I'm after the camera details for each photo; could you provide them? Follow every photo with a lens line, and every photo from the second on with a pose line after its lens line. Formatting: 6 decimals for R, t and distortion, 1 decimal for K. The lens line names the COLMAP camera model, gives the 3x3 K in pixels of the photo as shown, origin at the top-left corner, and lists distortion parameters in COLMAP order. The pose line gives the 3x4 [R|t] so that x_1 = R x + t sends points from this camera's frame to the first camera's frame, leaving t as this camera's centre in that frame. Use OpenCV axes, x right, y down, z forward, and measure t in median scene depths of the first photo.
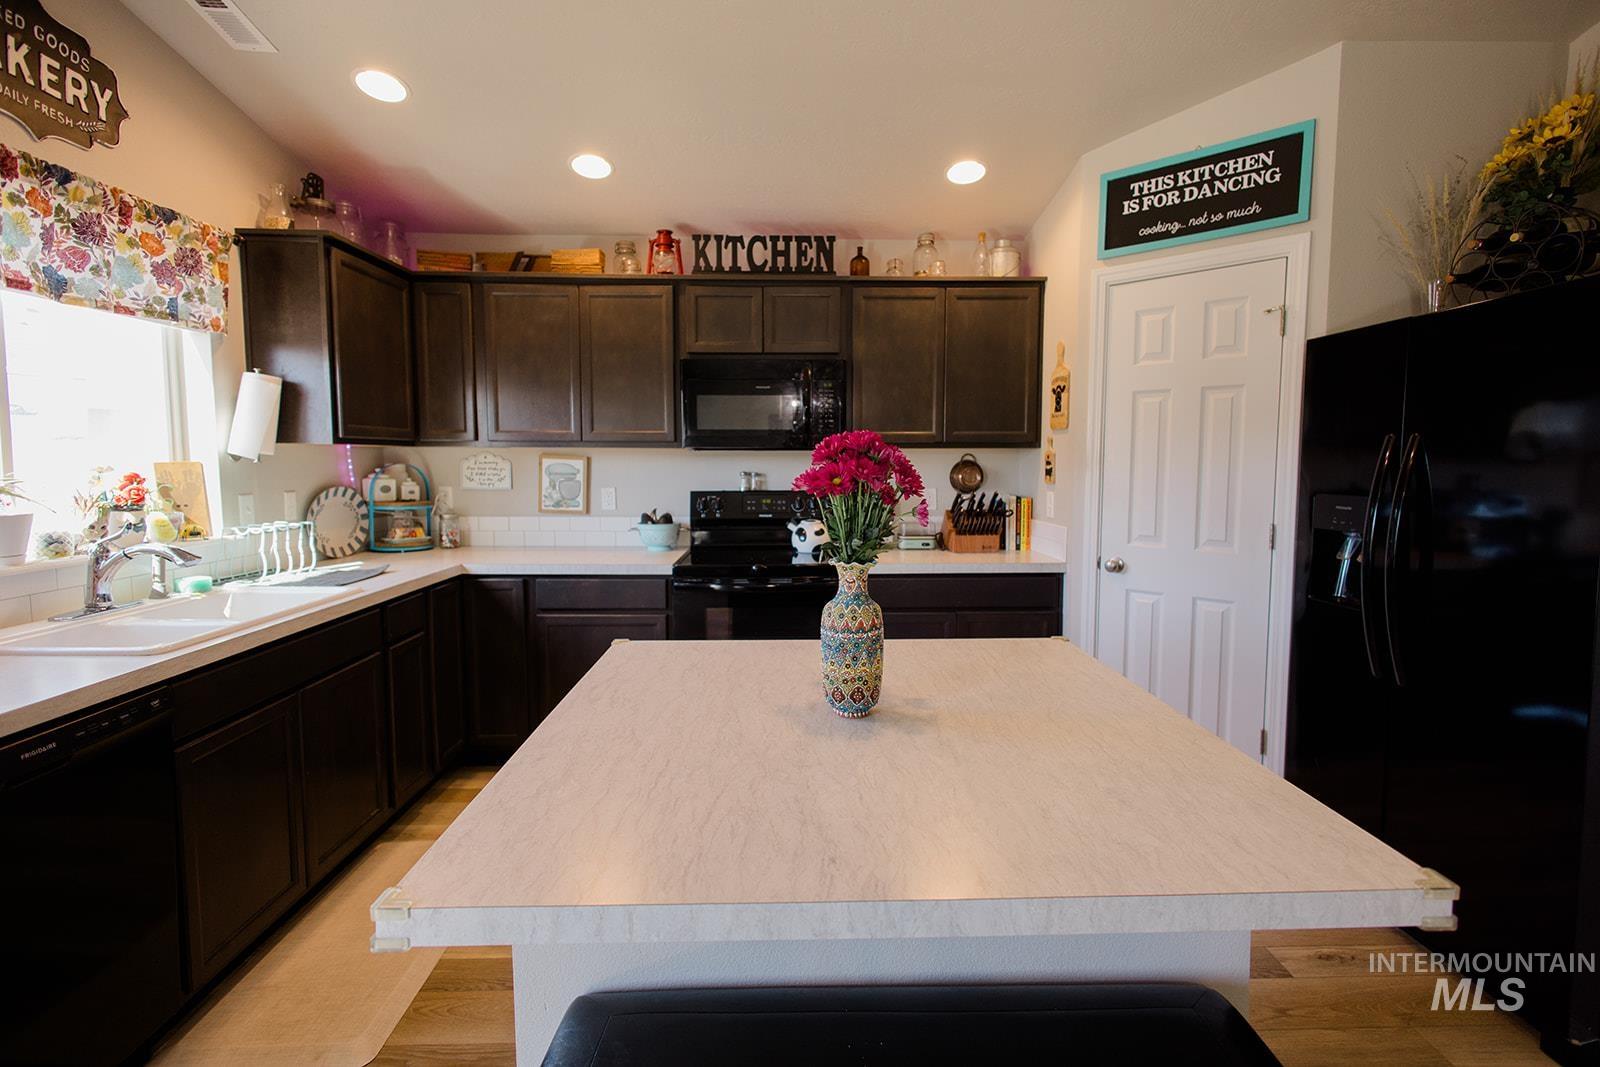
lens RADIAL K [[737.3, 0, 805.2], [0, 737.3, 517.7], [0, 0, 1]] dist [-0.003558, -0.001002]
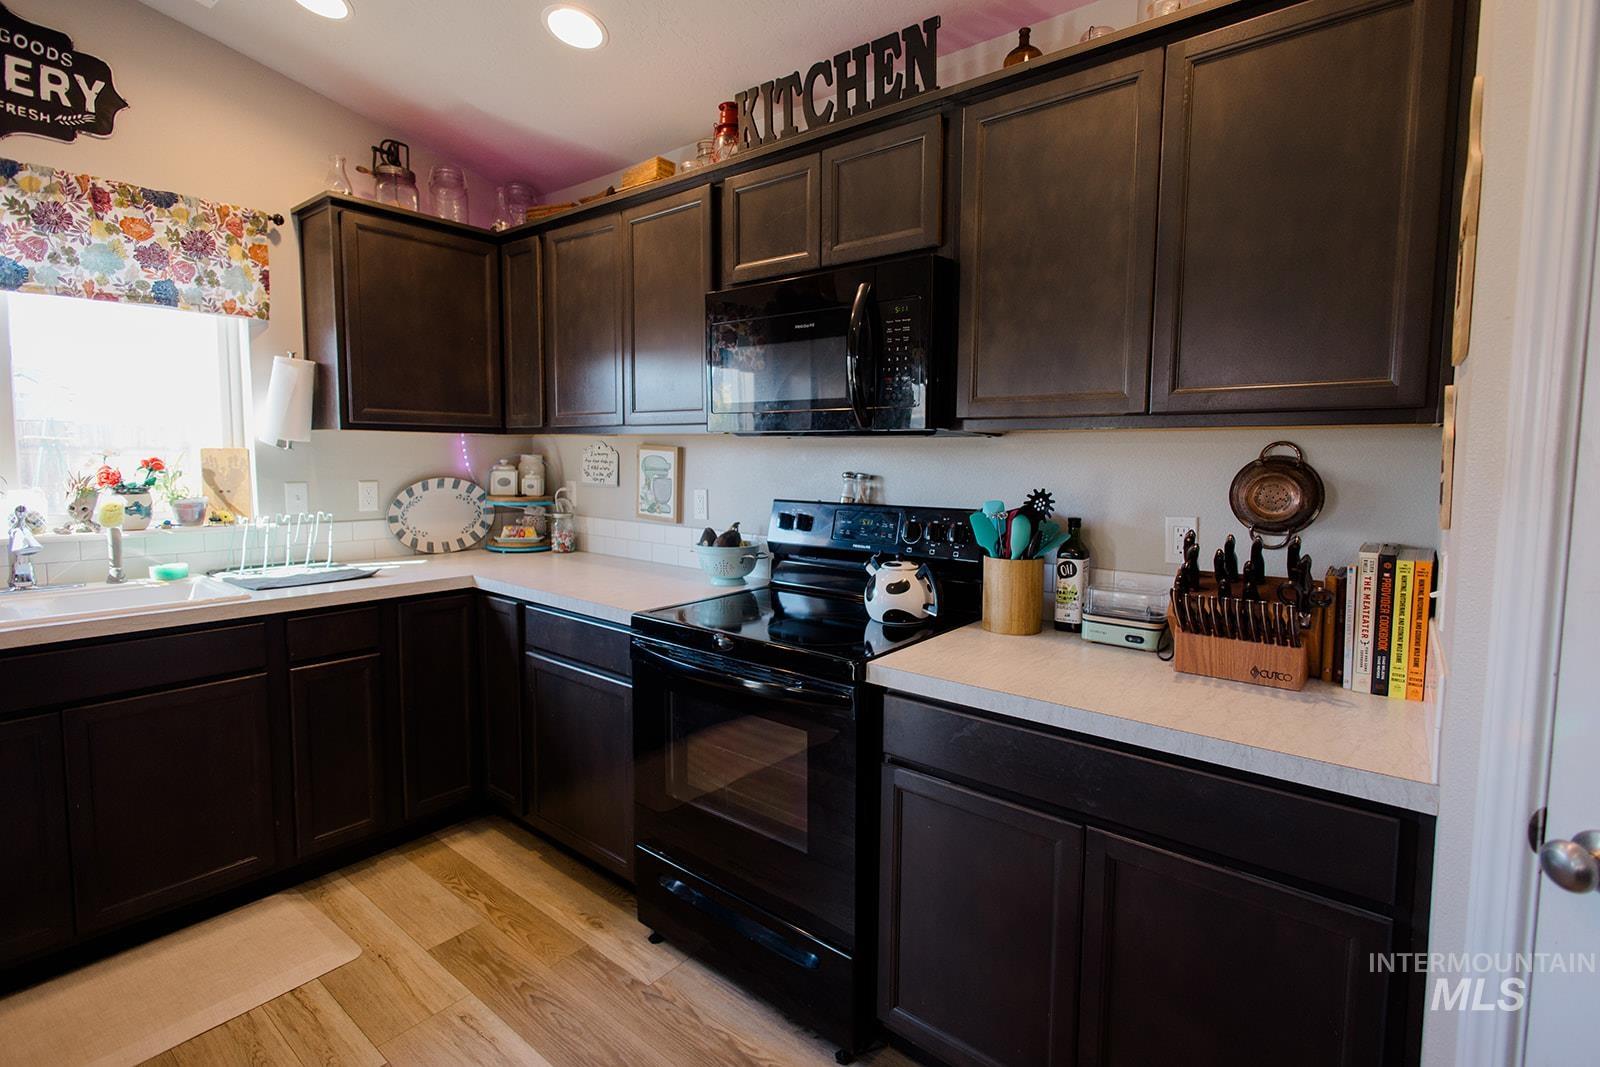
lens RADIAL K [[755.0, 0, 810.1], [0, 755.0, 515.4], [0, 0, 1]] dist [-0.002817, -0.000868]
pose [[0.762081, 0.059240, -0.644766, 0.344052], [-0.062346, 0.997892, 0.017995, -0.040496], [0.644473, 0.026485, 0.764168, 0.569726]]
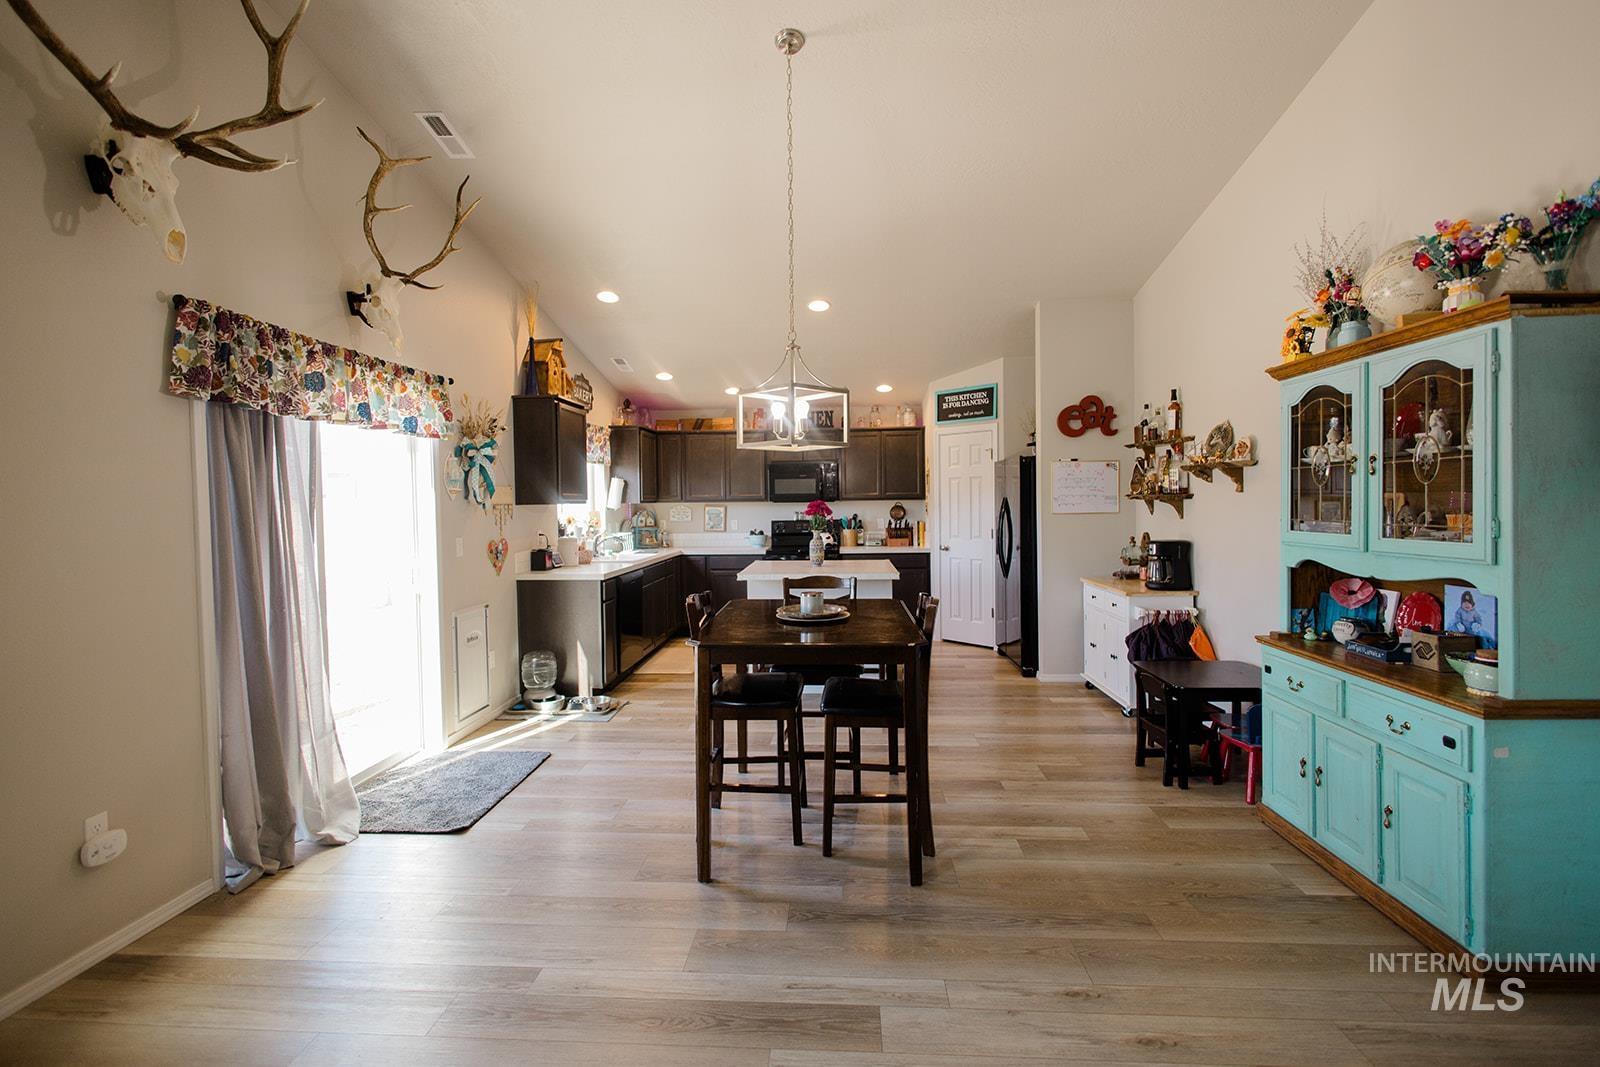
lens RADIAL K [[737.3, 0, 805.2], [0, 737.3, 517.7], [0, 0, 1]] dist [-0.003558, -0.001002]
pose [[0.996619, -0.011282, -0.081384, 0.144198], [0.006945, 0.998550, -0.053380, 0.083799], [0.081868, 0.052634, 0.995252, -1.365174]]
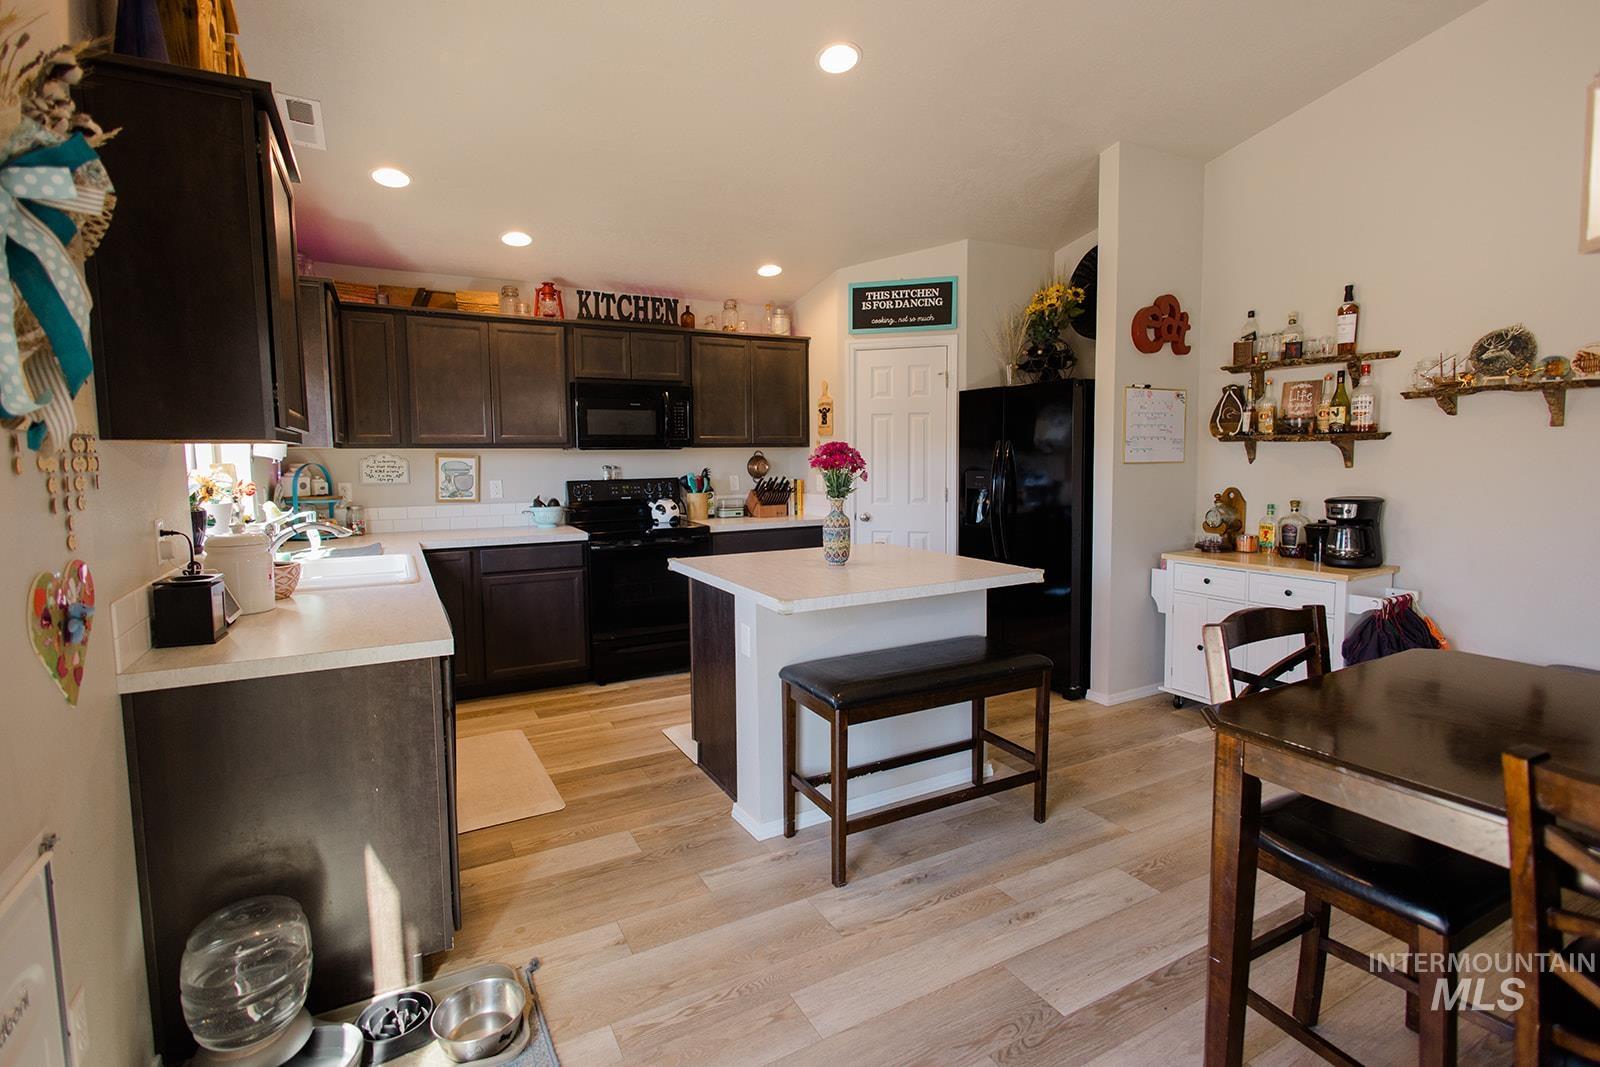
lens RADIAL K [[755.0, 0, 810.1], [0, 755.0, 515.4], [0, 0, 1]] dist [-0.002817, -0.000868]
pose [[0.886473, -0.046344, 0.460454, -0.441948], [0.046074, 0.998868, 0.011832, 0.031951], [-0.460482, 0.010726, 0.887604, -0.429277]]
